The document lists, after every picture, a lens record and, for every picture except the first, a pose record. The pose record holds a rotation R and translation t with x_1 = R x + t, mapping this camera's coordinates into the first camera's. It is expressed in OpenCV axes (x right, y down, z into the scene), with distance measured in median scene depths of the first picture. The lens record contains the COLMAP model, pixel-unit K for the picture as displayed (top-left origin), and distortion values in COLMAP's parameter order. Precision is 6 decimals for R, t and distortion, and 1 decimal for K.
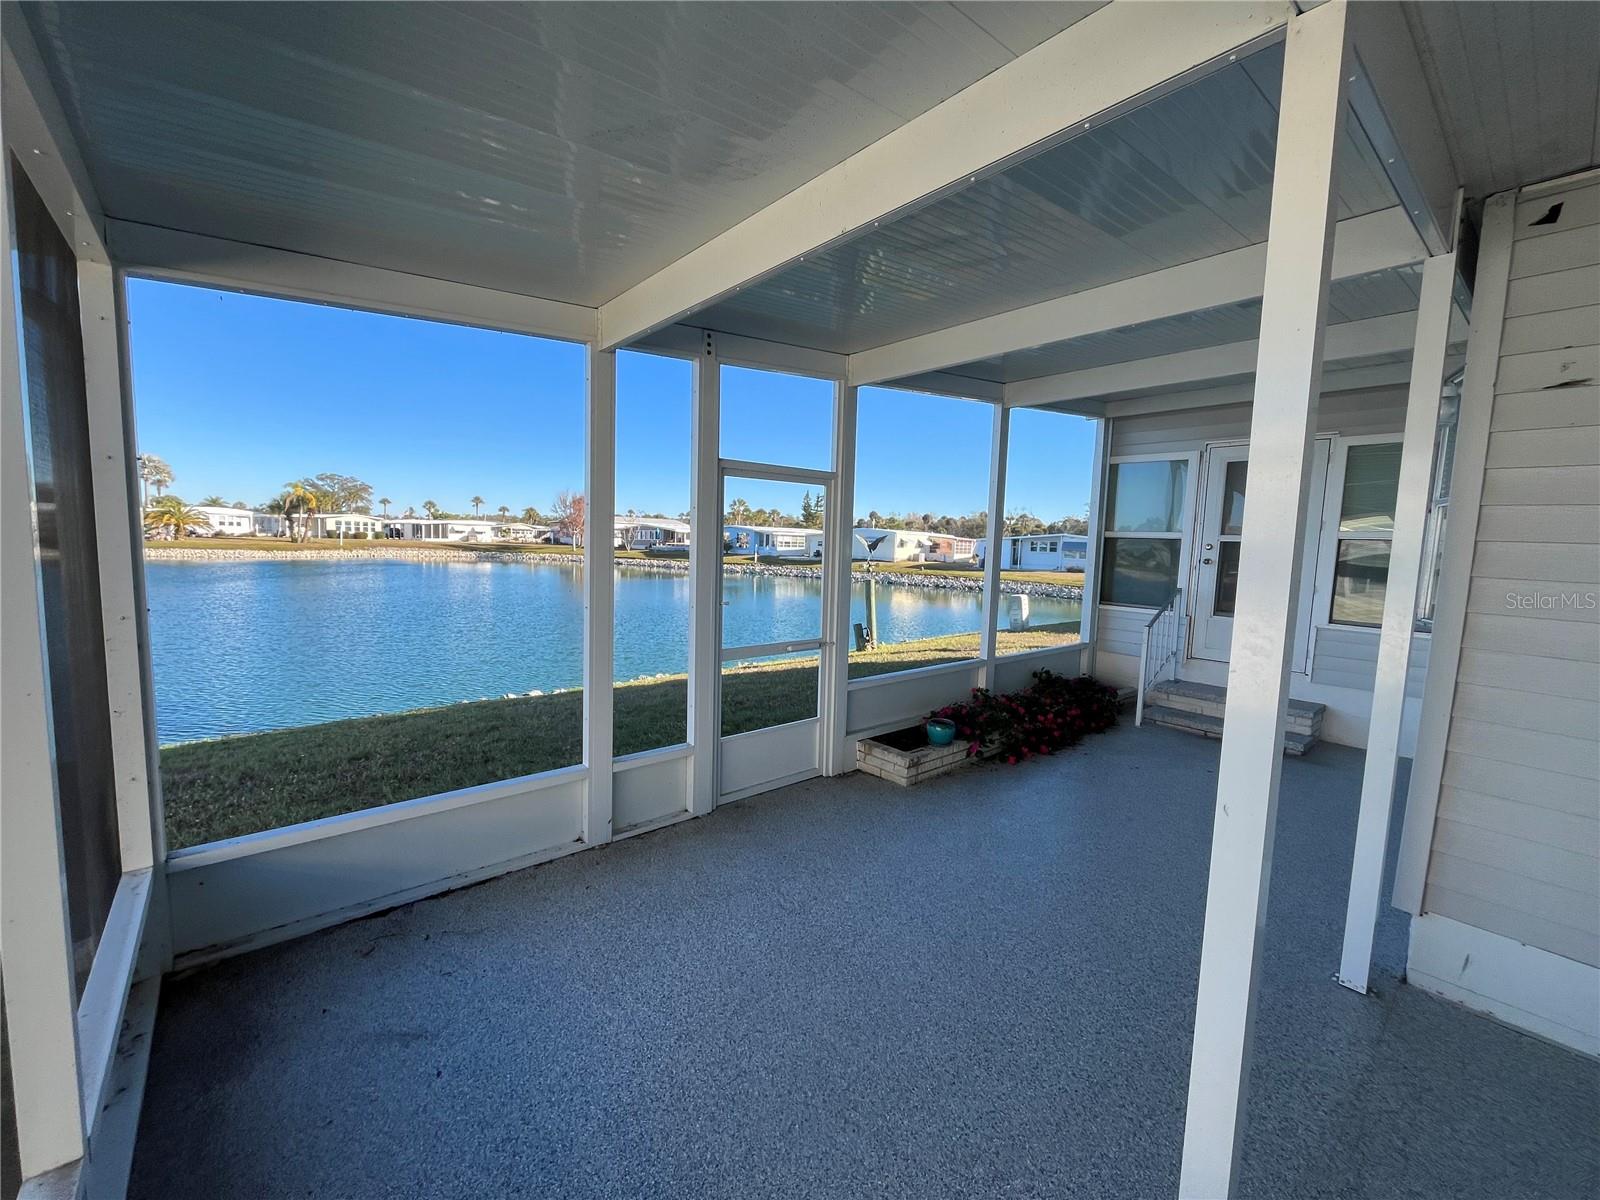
lens RADIAL K [[643.4, 0, 797.4], [0, 643.4, 599.4], [0, 0, 1]] dist [-0.003125, -0.000412]
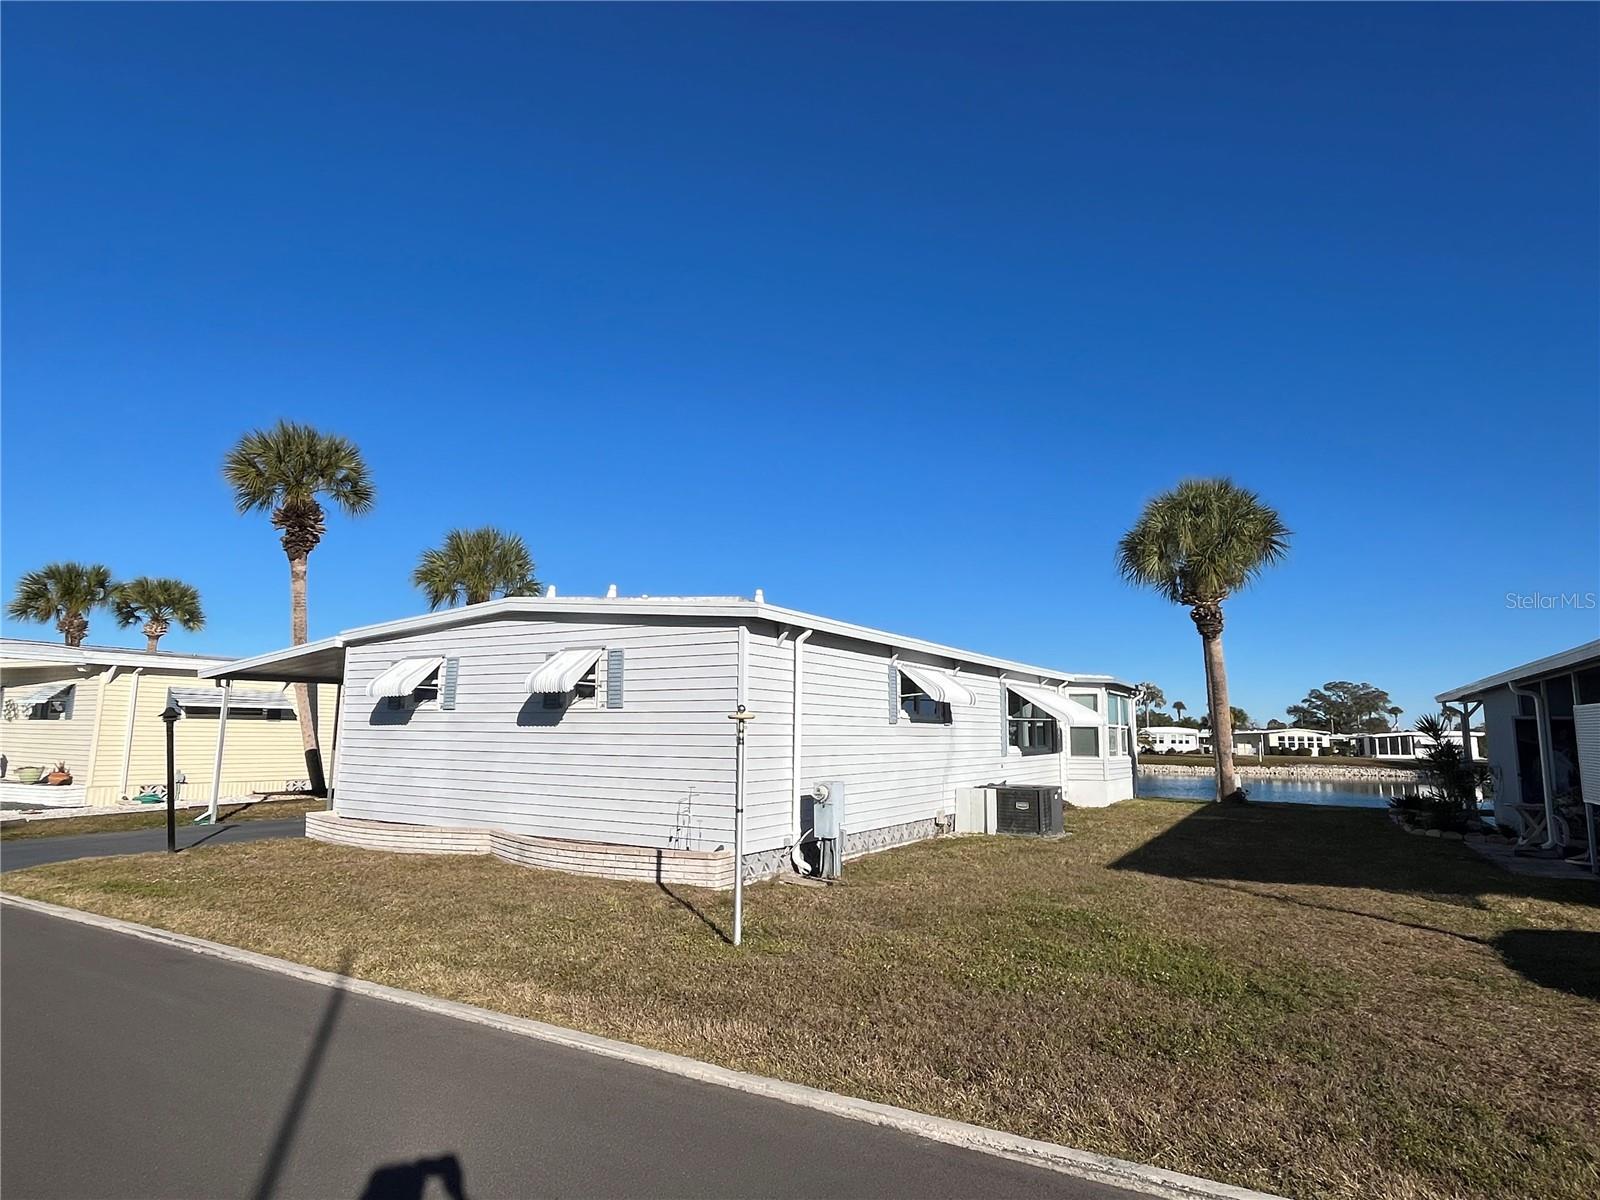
lens RADIAL K [[887.5, 0, 797.8], [0, 887.5, 622.6], [0, 0, 1]] dist [-0.004009, -0.000768]
pose [[0.312680, -0.150051, -0.937932, 0.367891], [-0.088288, 0.978578, -0.185986, 0.021176], [0.945747, 0.140962, 0.292734, -0.074281]]
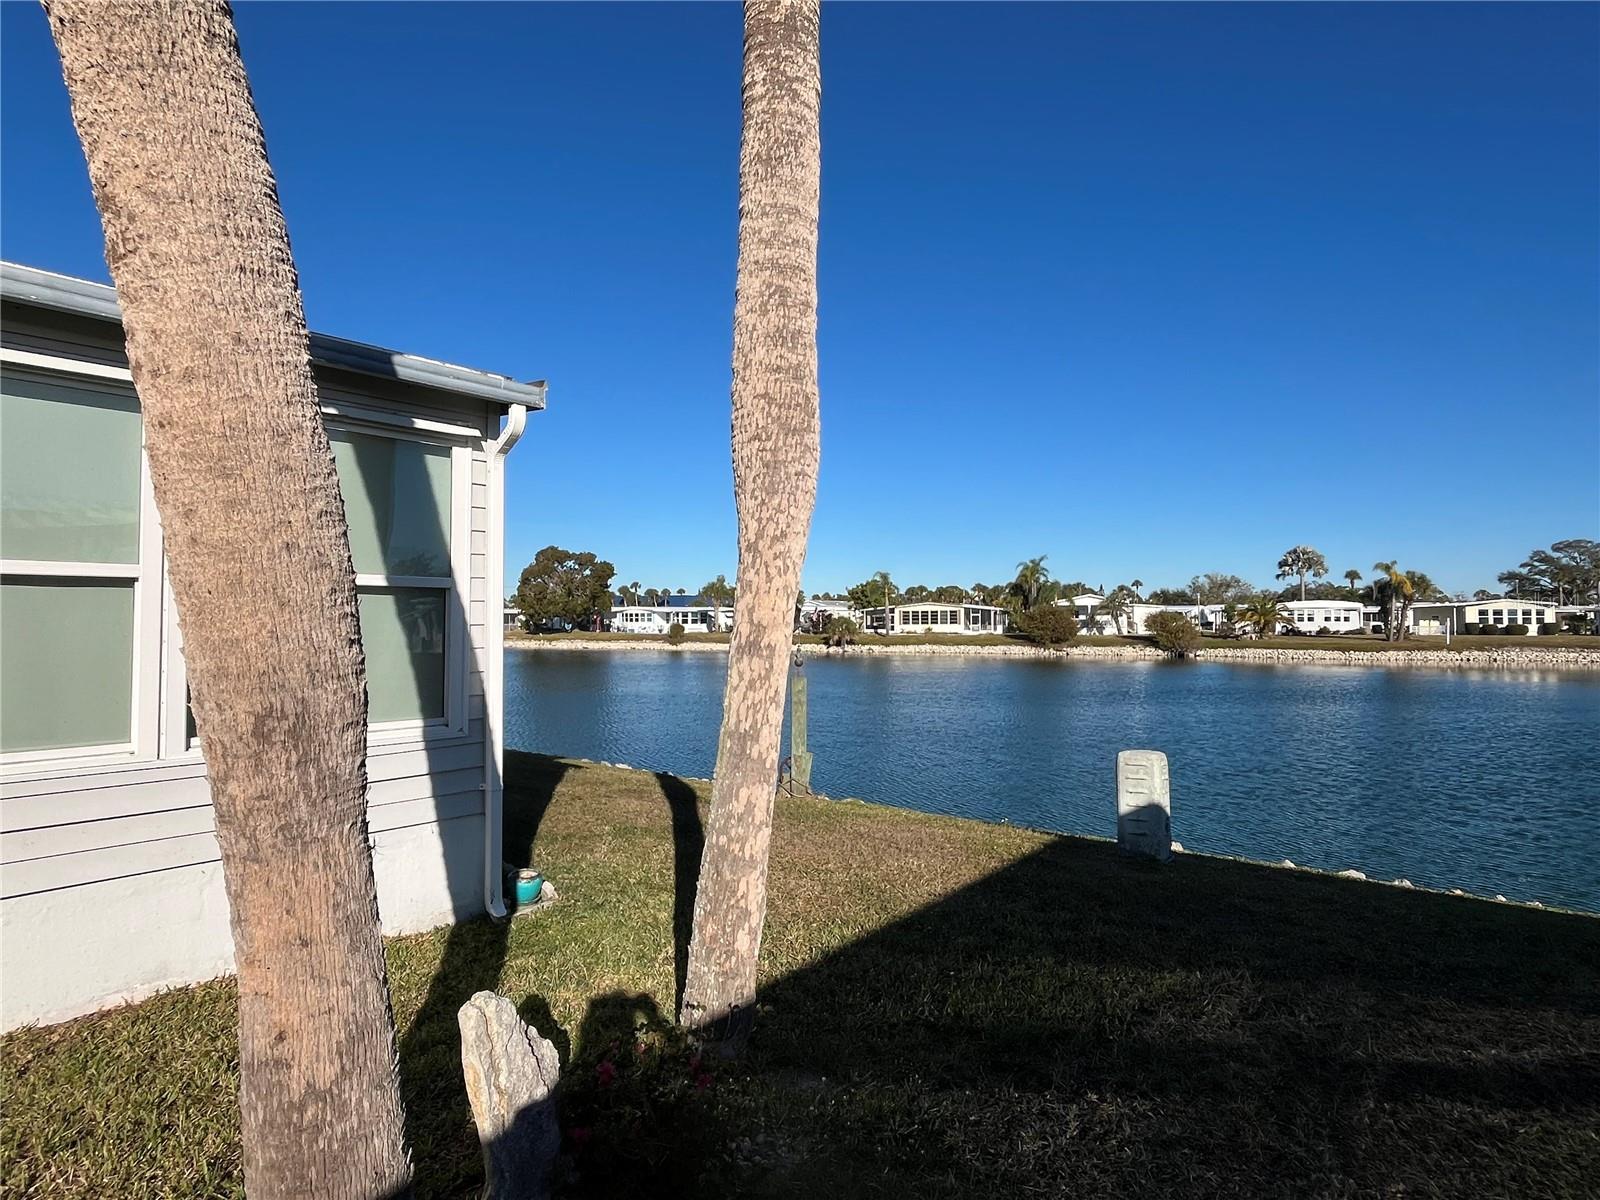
lens RADIAL K [[884.3, 0, 800.0], [0, 884.3, 600.0], [0, 0, 1]] dist [-0.000364, 0.000752]
pose [[0.145597, -0.054724, -0.987829, 0.160788], [-0.081296, 0.994431, -0.067072, -0.009818], [0.985998, 0.090072, 0.140337, 0.164347]]
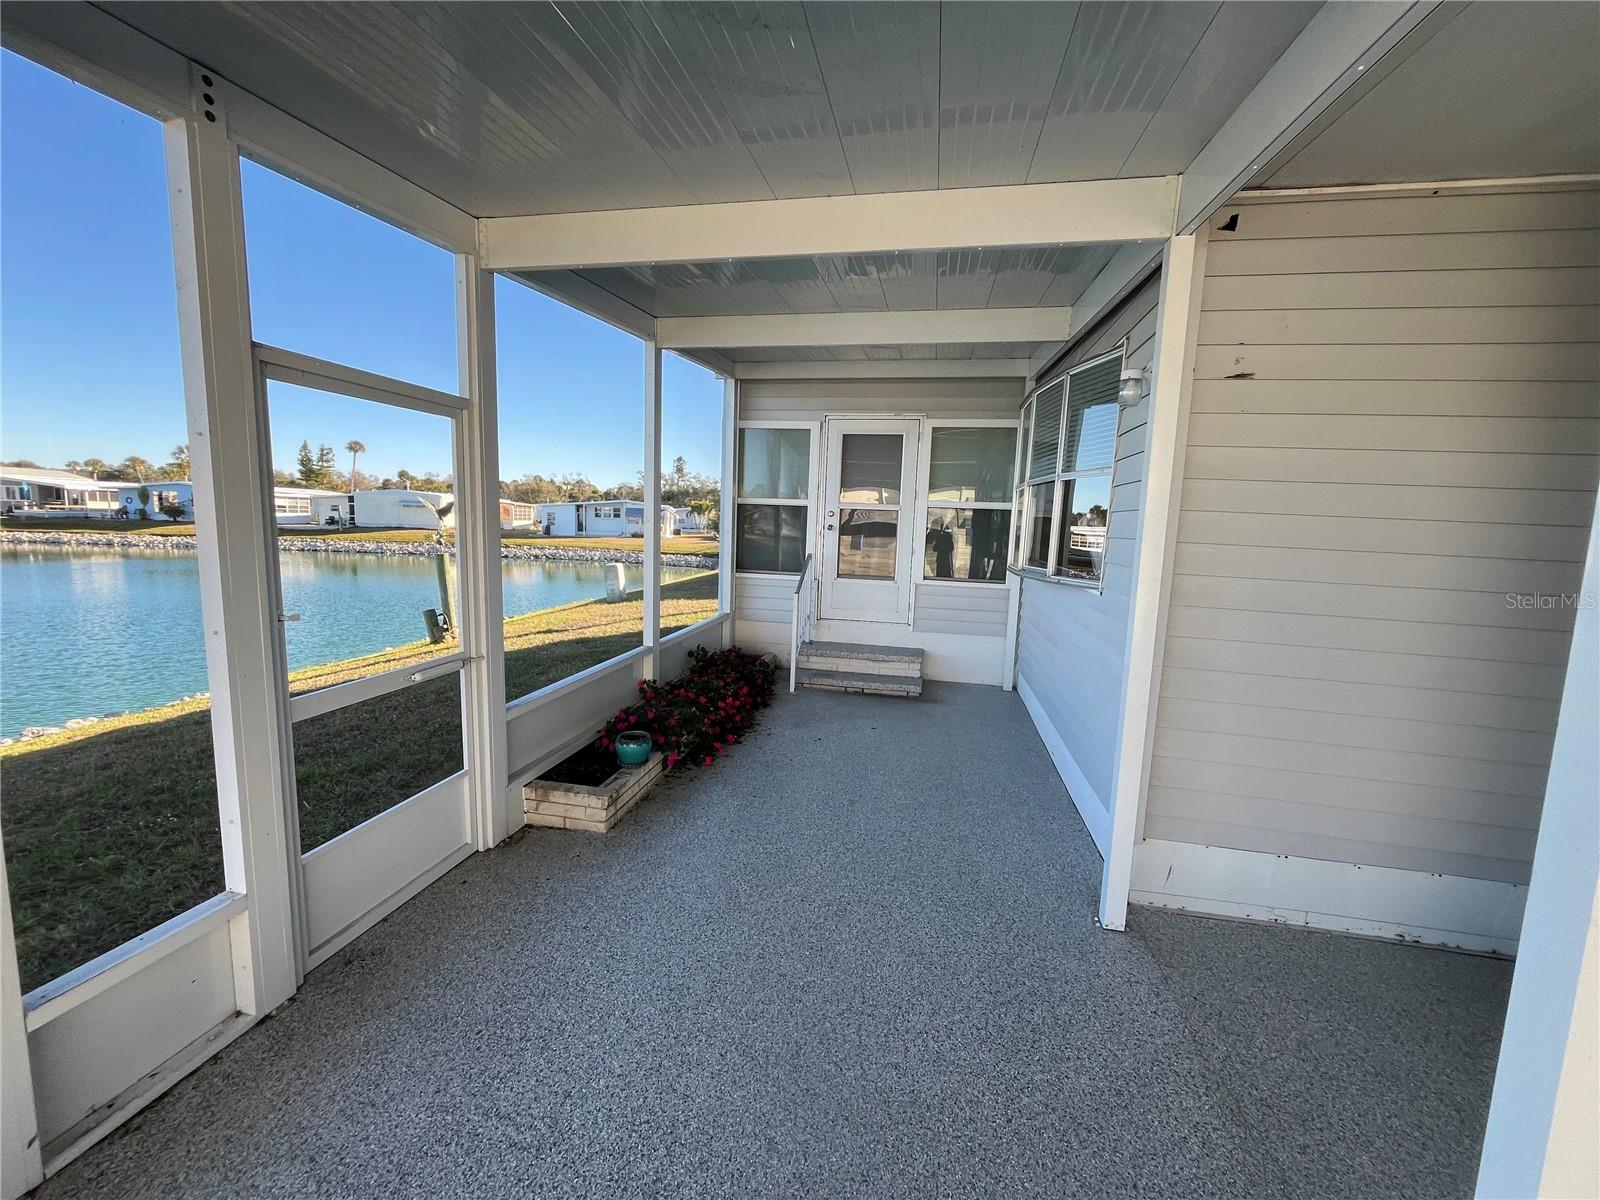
lens RADIAL K [[643.4, 0, 797.4], [0, 643.4, 599.4], [0, 0, 1]] dist [-0.003125, -0.000412]
pose [[0.789111, -0.079458, 0.609089, -0.005556], [0.047372, 0.996517, 0.068625, -0.001419], [-0.612421, -0.025299, 0.790127, 0.016555]]
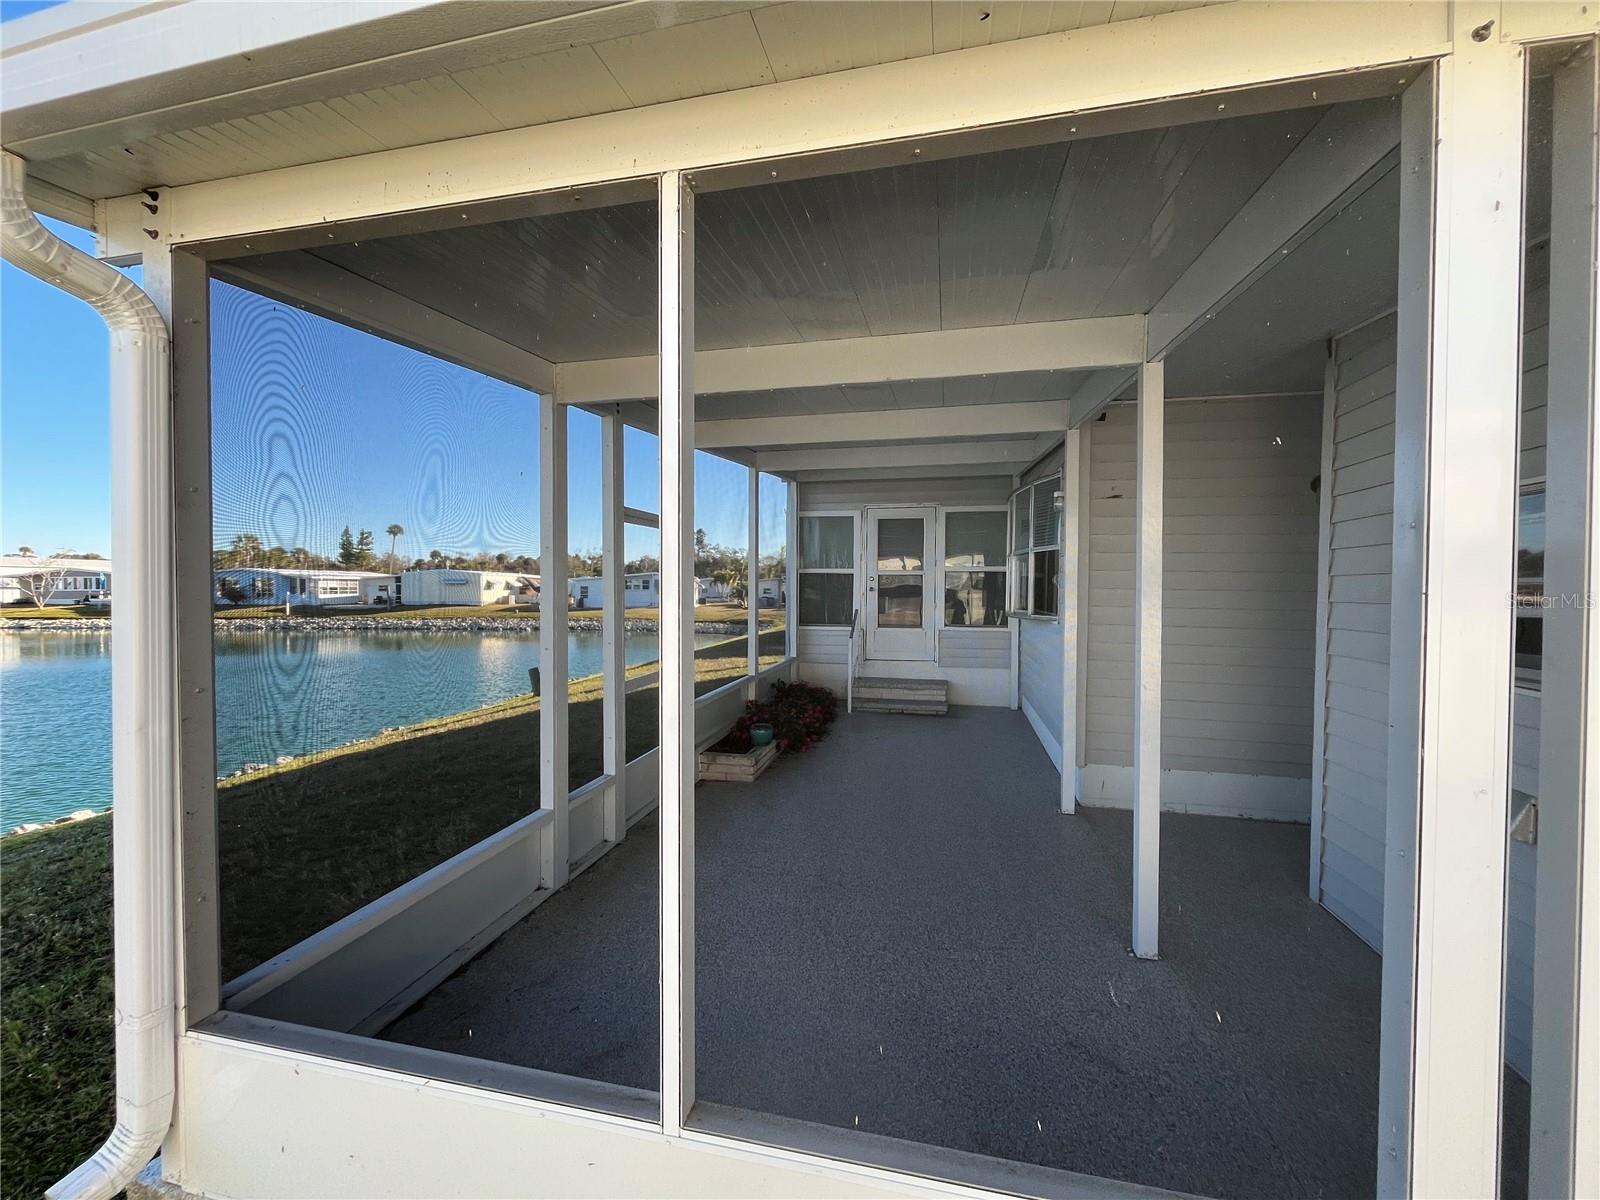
lens RADIAL K [[643.4, 0, 797.4], [0, 643.4, 599.4], [0, 0, 1]] dist [-0.003125, -0.000412]
pose [[0.804224, -0.040587, 0.592938, -0.028107], [0.076676, 0.996413, -0.035793, 0.000039], [-0.589359, 0.074249, 0.804452, -0.002451]]
